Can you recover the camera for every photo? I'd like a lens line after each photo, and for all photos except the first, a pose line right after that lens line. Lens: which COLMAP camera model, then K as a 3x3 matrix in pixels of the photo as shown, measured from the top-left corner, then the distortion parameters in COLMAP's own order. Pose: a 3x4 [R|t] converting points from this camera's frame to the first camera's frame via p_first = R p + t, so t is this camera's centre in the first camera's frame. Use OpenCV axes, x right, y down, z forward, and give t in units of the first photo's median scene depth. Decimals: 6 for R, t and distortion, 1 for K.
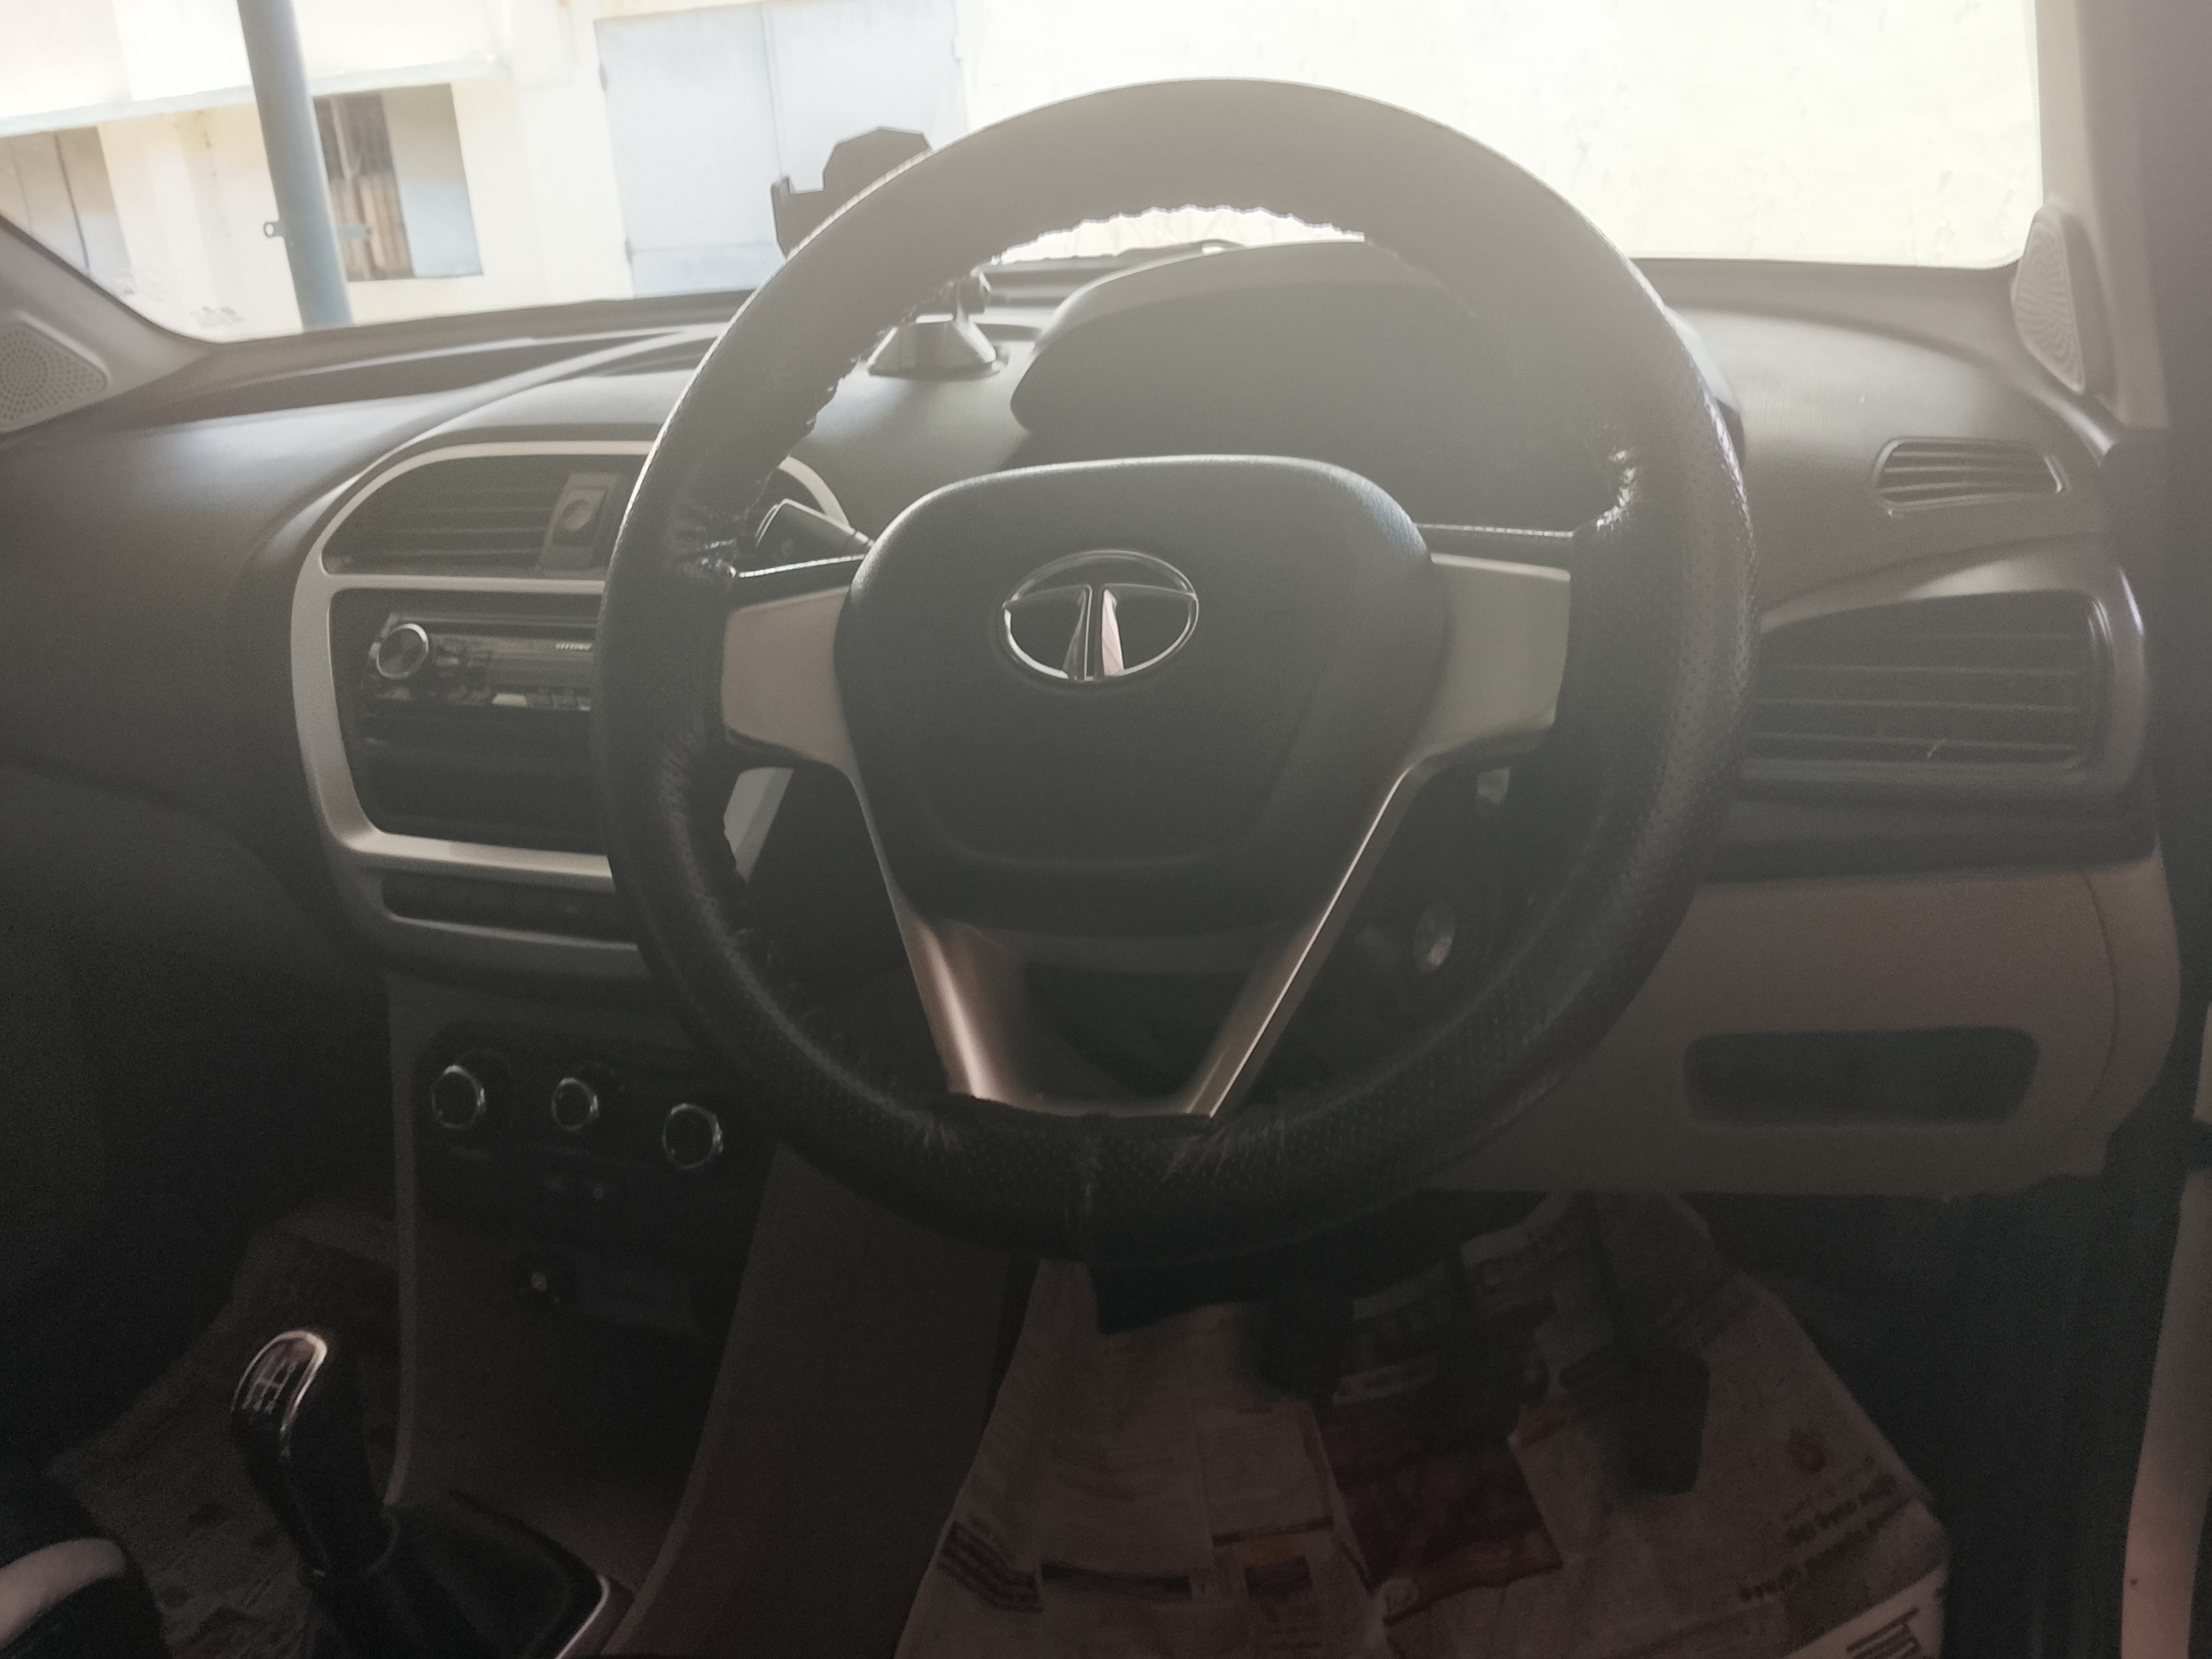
lens RADIAL K [[1774.6, 0, 1106.0], [0, 1774.6, 829.5], [0, 0, 1]] dist [0.112172, -0.125608]
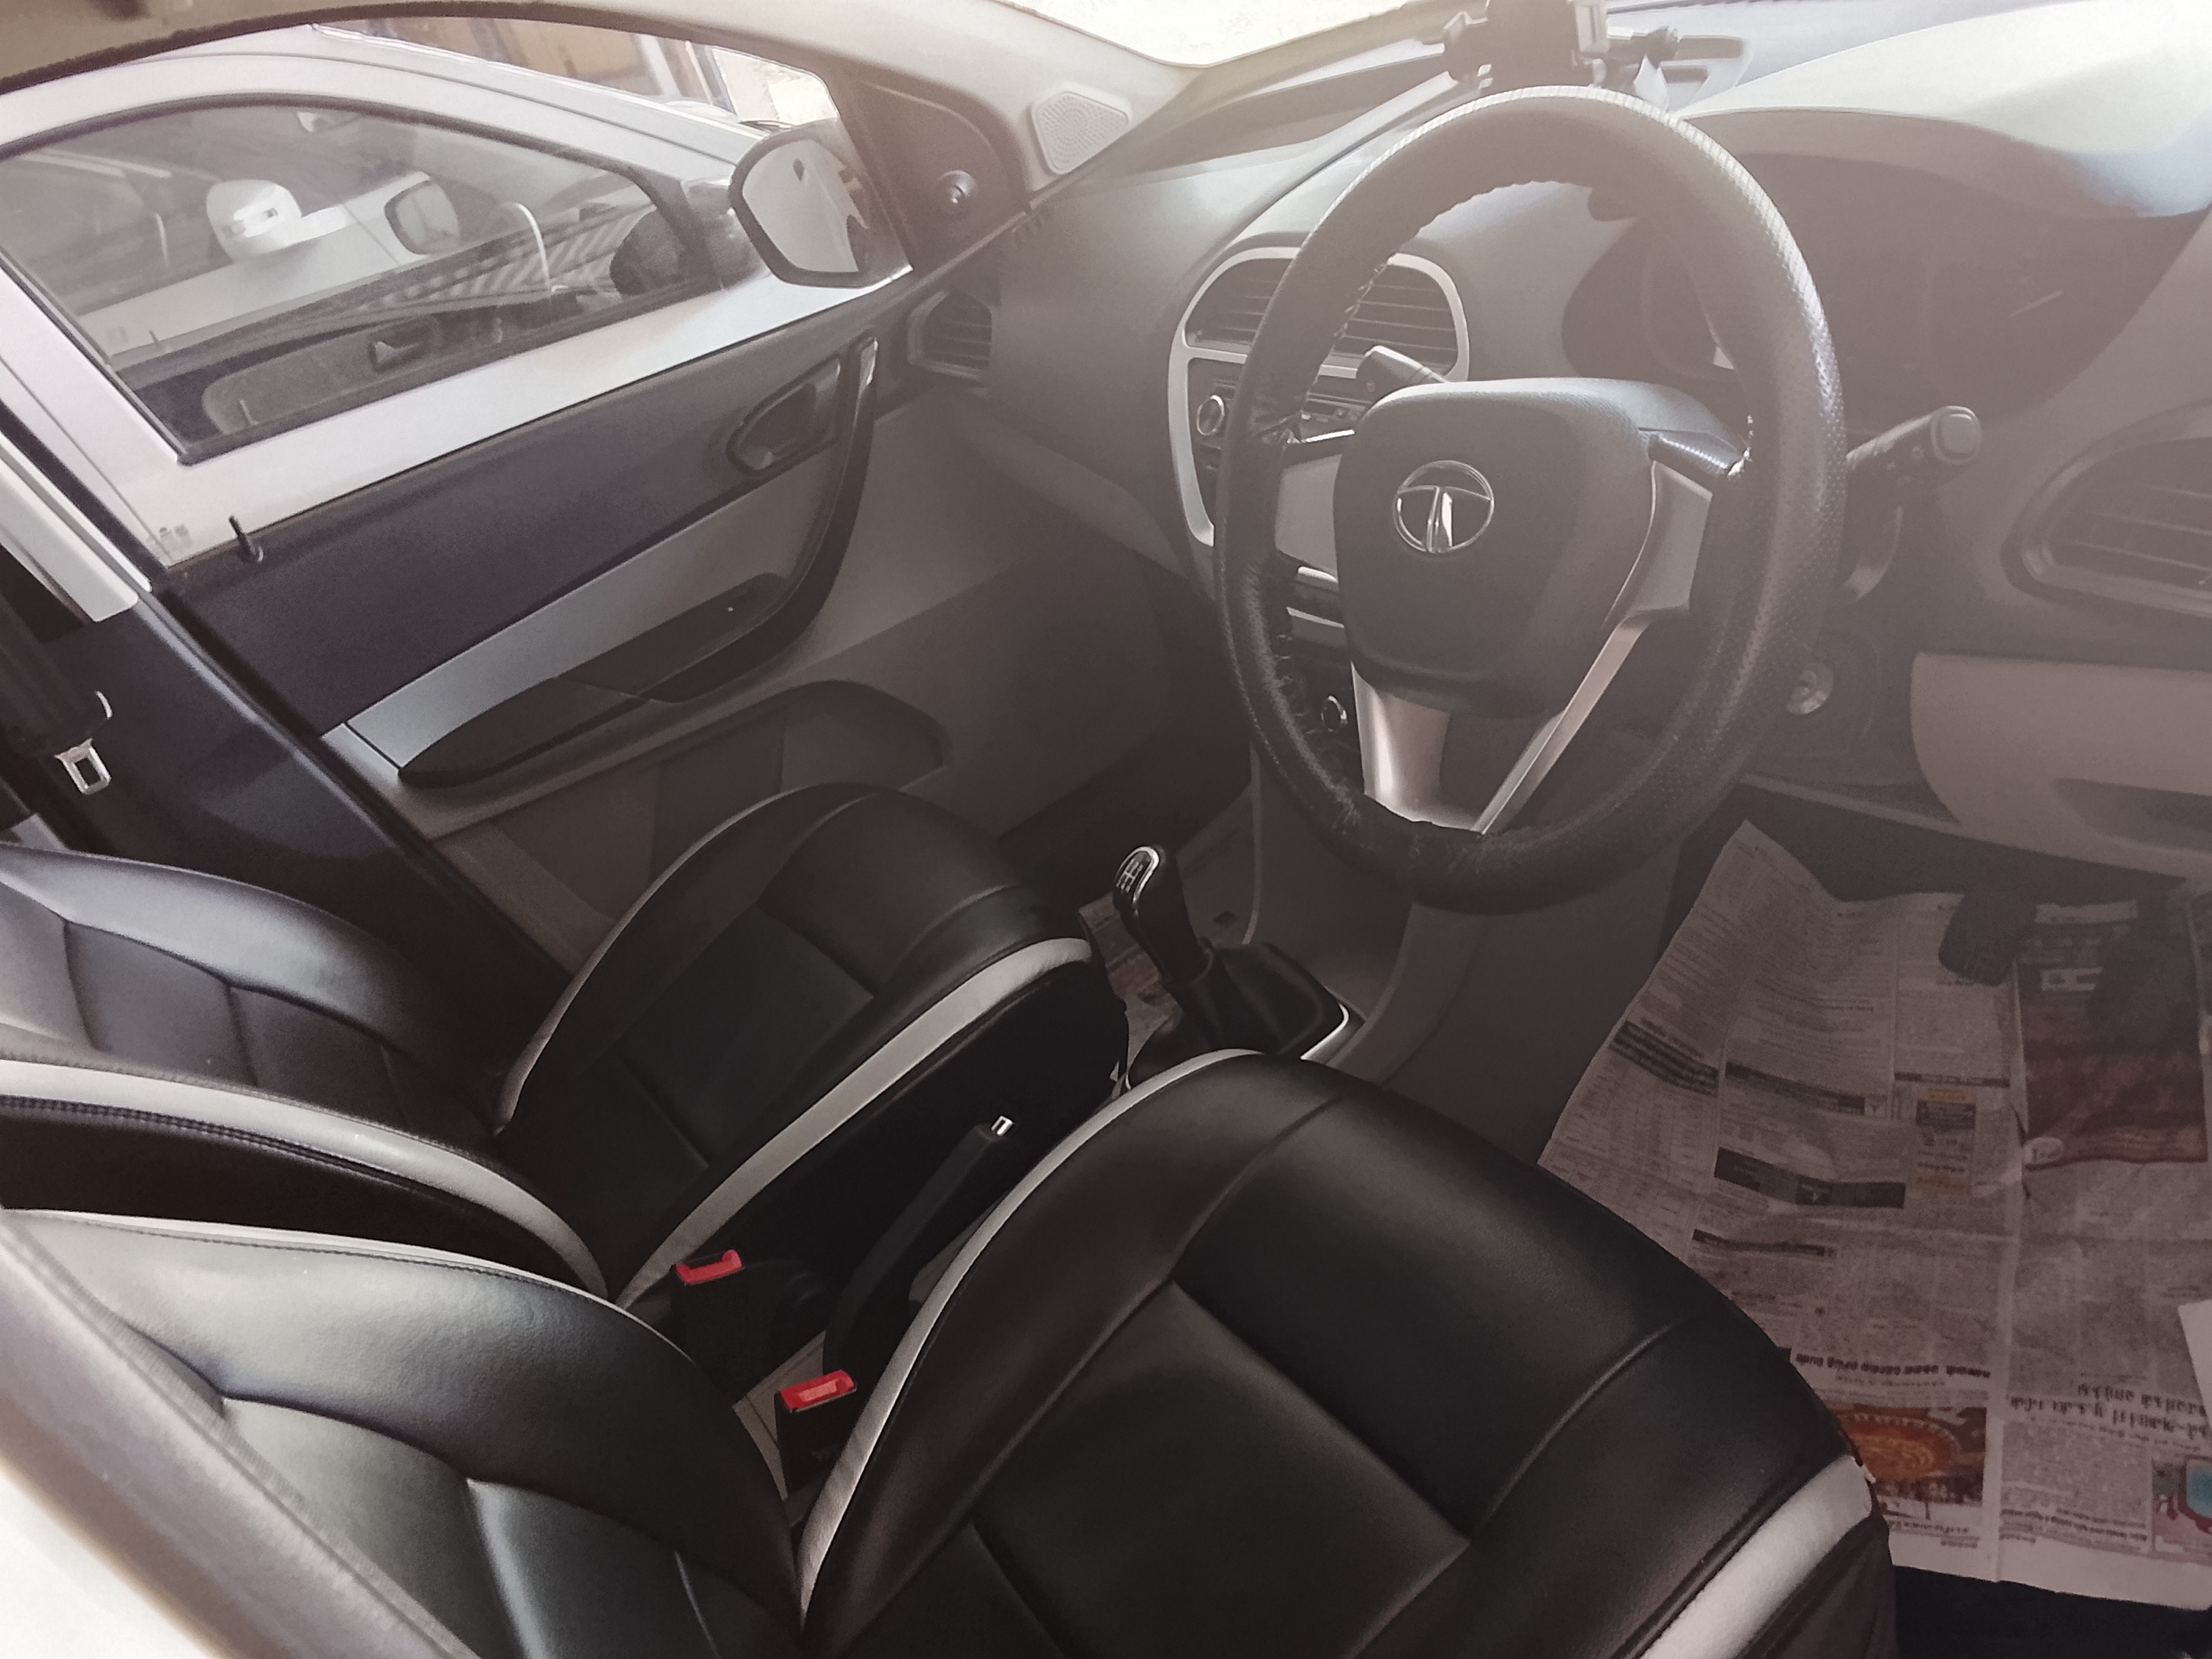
lens RADIAL K [[1774.6, 0, 1106.0], [0, 1774.6, 829.5], [0, 0, 1]] dist [0.112172, -0.125608]
pose [[0.804571, 0.127226, -0.580068, 0.411064], [0.057304, 0.955591, 0.289071, -0.188492], [0.591085, -0.265818, 0.761550, -0.252495]]
